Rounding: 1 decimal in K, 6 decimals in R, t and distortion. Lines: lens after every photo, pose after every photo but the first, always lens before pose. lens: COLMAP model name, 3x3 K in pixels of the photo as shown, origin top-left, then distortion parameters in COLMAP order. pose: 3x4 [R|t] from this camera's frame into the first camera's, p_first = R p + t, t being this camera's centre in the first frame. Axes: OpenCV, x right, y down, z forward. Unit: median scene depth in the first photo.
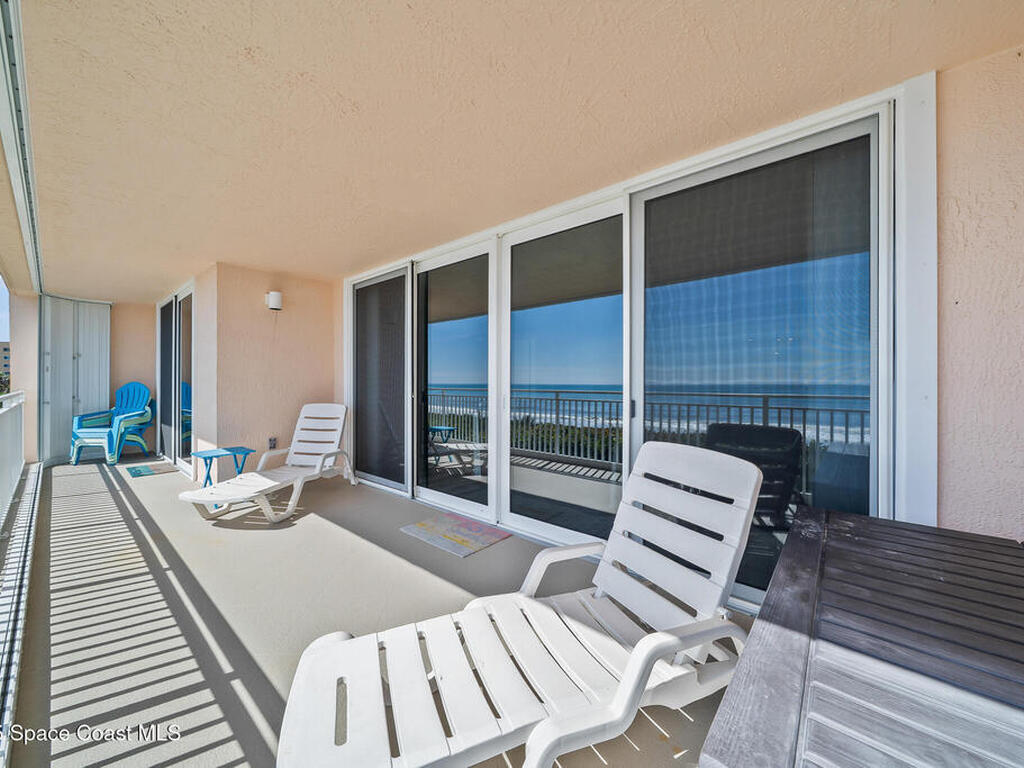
lens RADIAL K [[395.5, 0, 515.1], [0, 395.5, 375.6], [0, 0, 1]] dist [-0.004533, -0.000445]
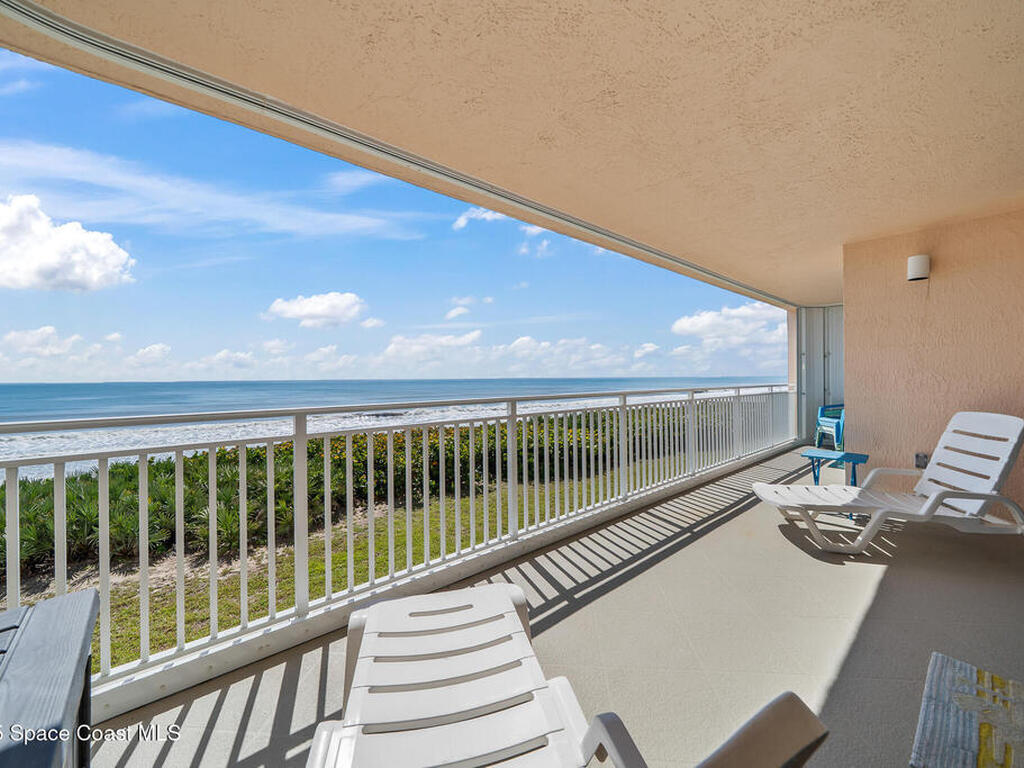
lens RADIAL K [[393.4, 0, 515.8], [0, 393.4, 381.0], [0, 0, 1]] dist [0.000460, 0.000208]
pose [[-0.159462, 0.008390, -0.987168, 0.235269], [0.023071, 0.999722, 0.004770, 0.002544], [0.986934, -0.022014, -0.159612, 0.386182]]
